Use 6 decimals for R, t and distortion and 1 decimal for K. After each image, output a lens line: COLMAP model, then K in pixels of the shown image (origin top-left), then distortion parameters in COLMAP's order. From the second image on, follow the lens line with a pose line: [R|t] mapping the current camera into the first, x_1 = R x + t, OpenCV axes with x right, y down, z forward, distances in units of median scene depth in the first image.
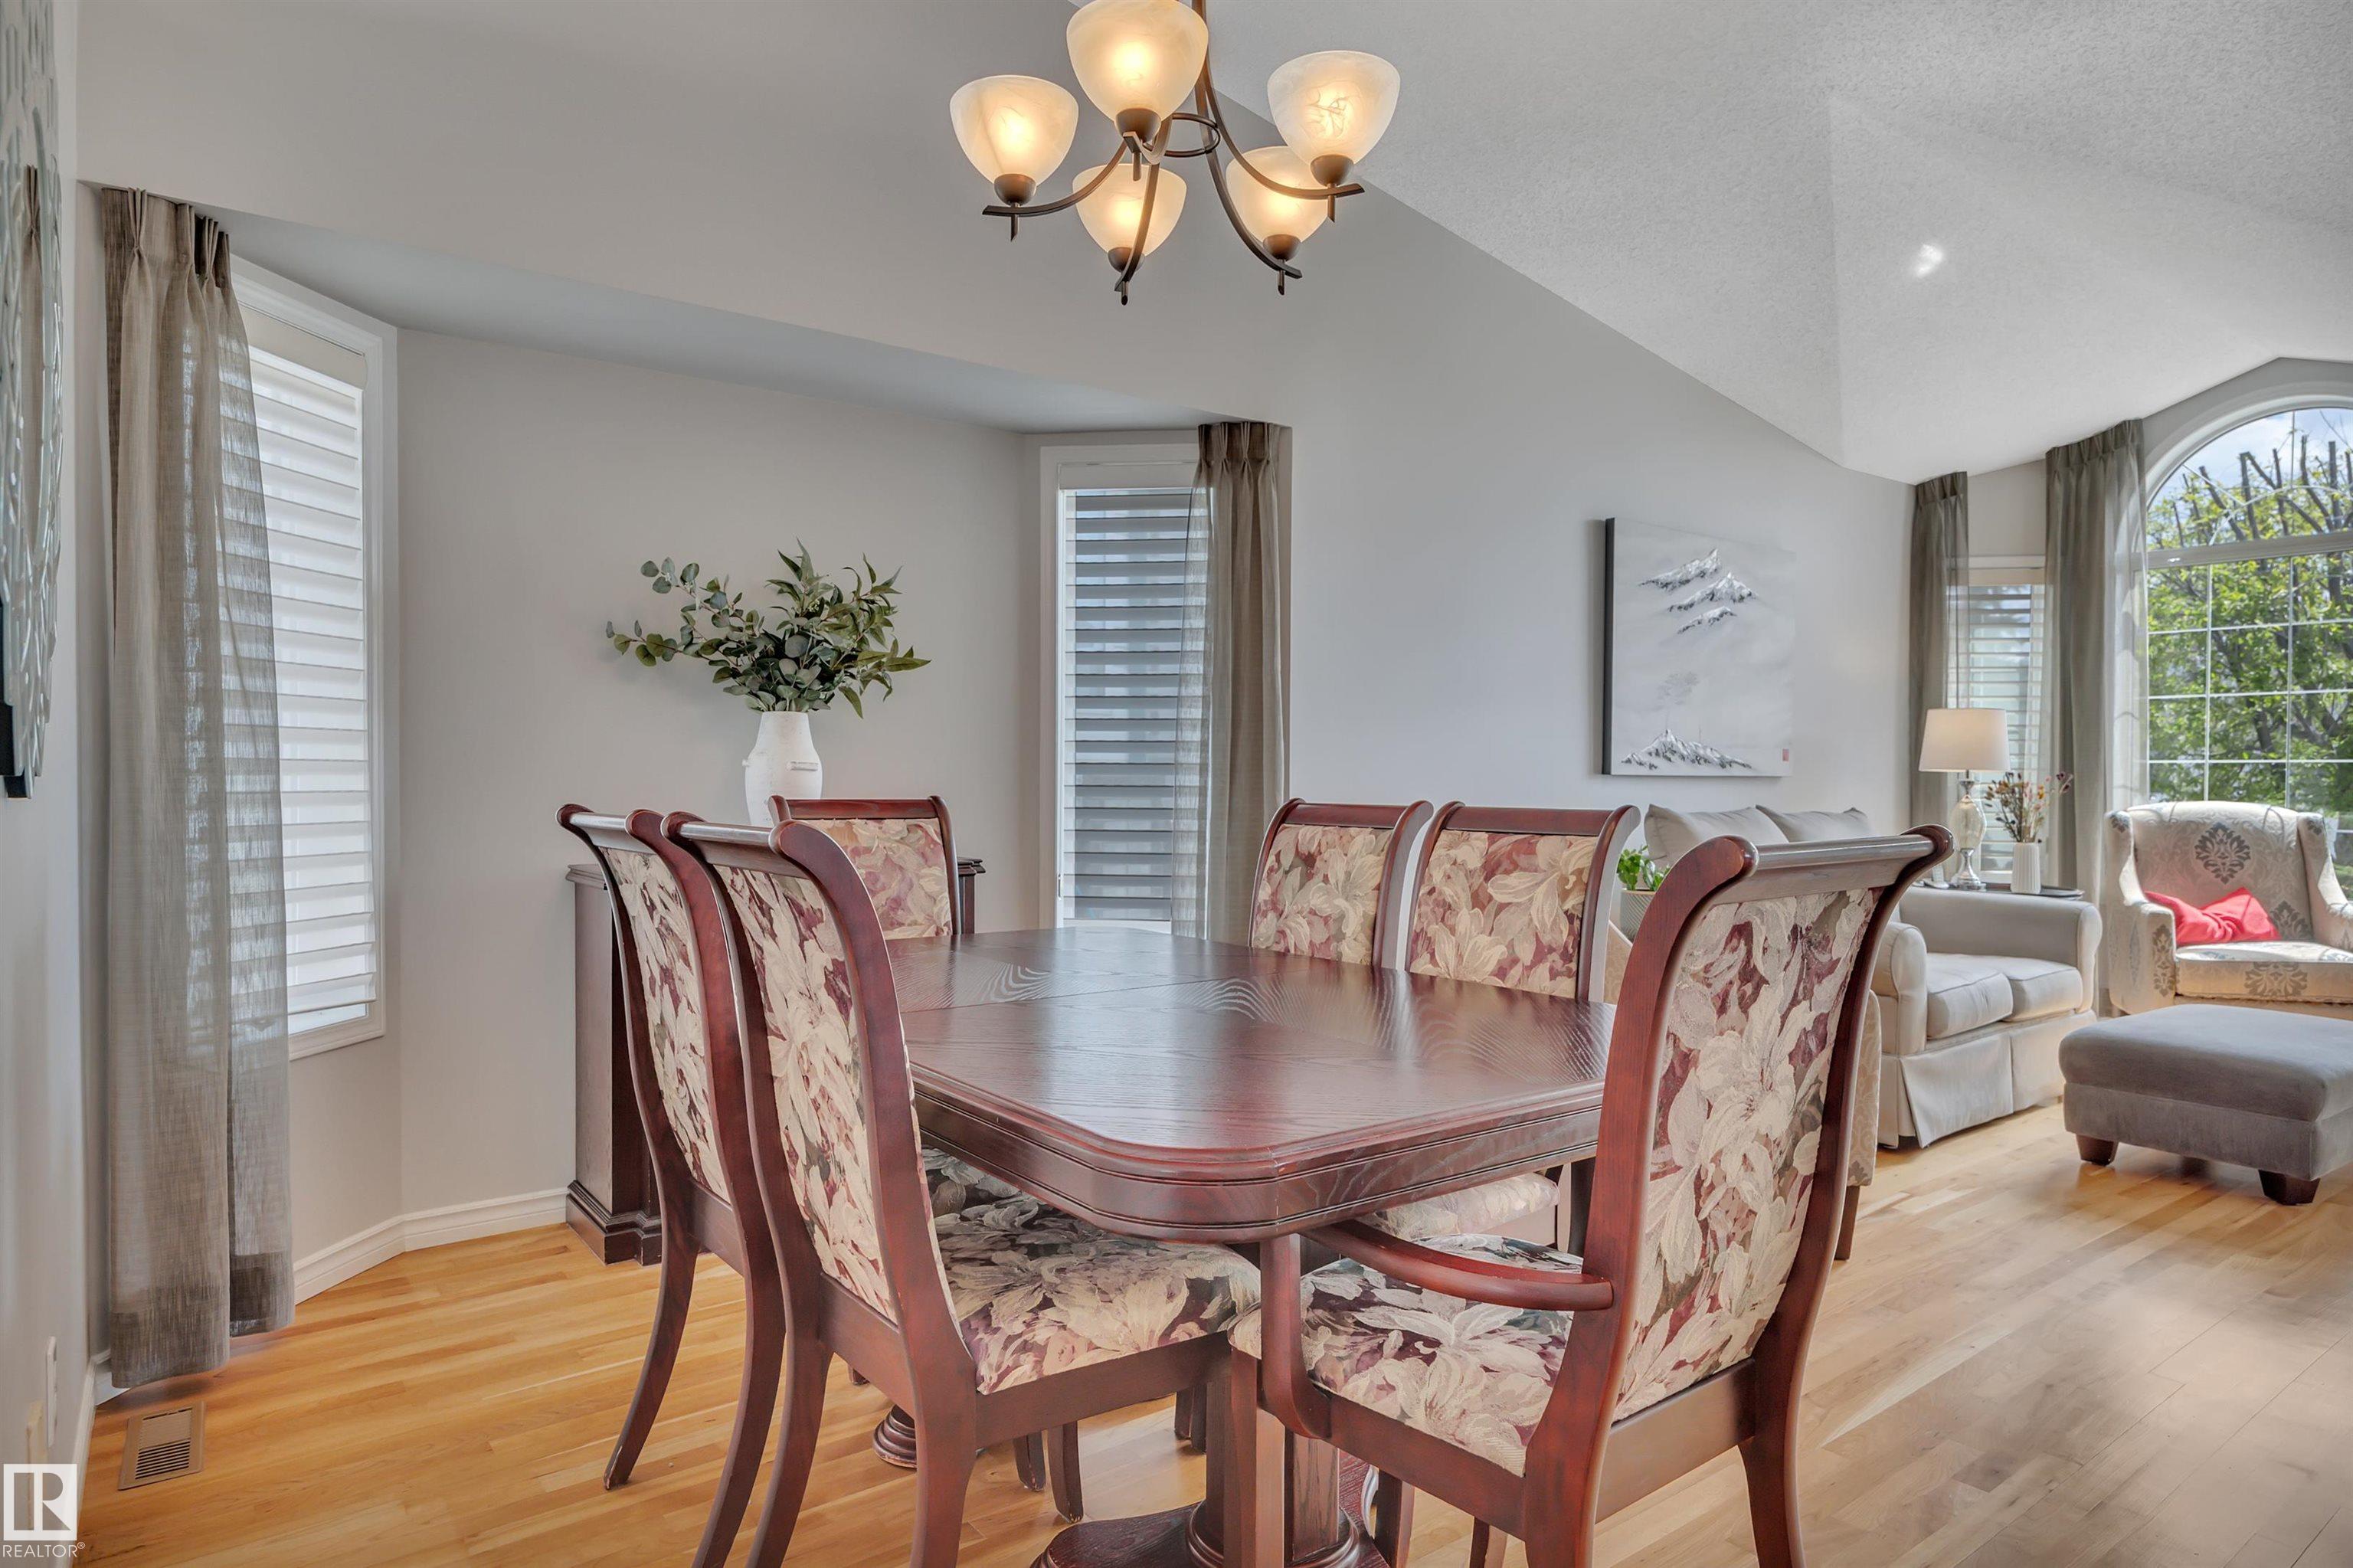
lens RADIAL K [[1198.2, 0, 1176.5], [0, 1198.2, 784.0], [0, 0, 1]] dist [-0.014785, -0.001219]
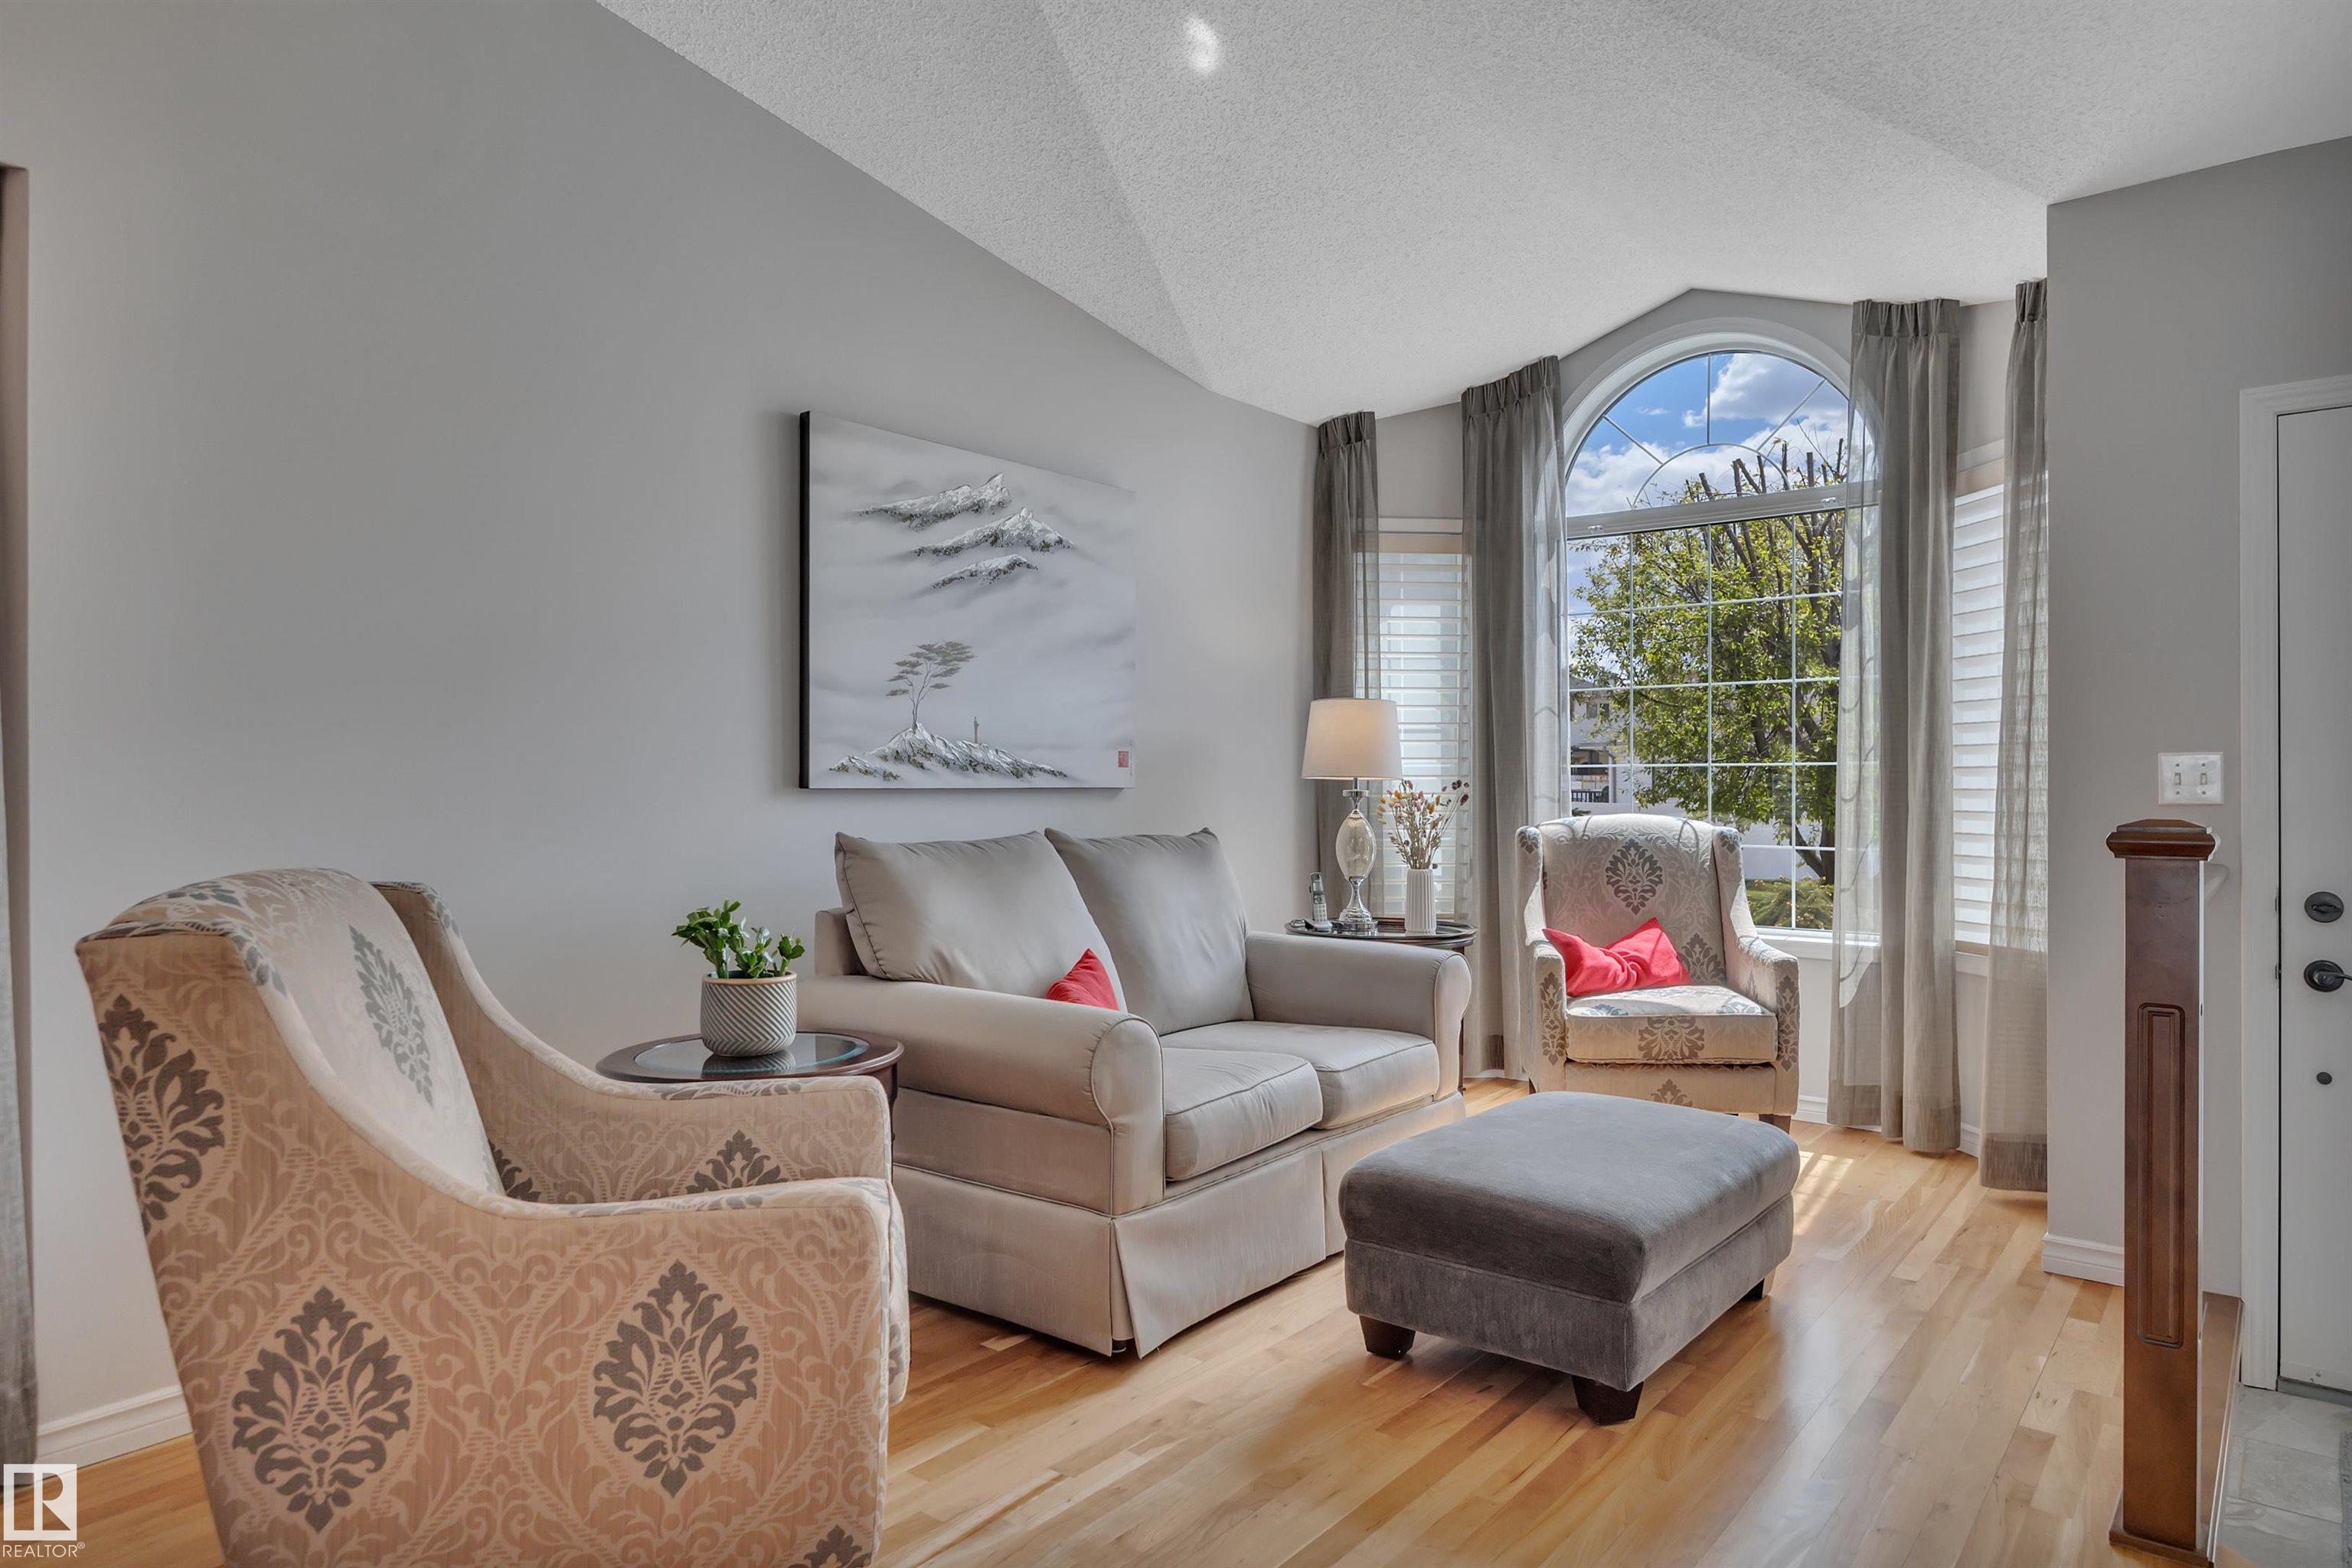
lens RADIAL K [[1197.7, 0, 1176.0], [0, 1197.7, 784.0], [0, 0, 1]] dist [-0.014785, -0.001219]
pose [[0.968681, -0.008062, 0.248177, 0.379327], [0.010742, 0.999898, -0.009446, -0.001592], [-0.248075, 0.011816, 0.968669, 0.280329]]
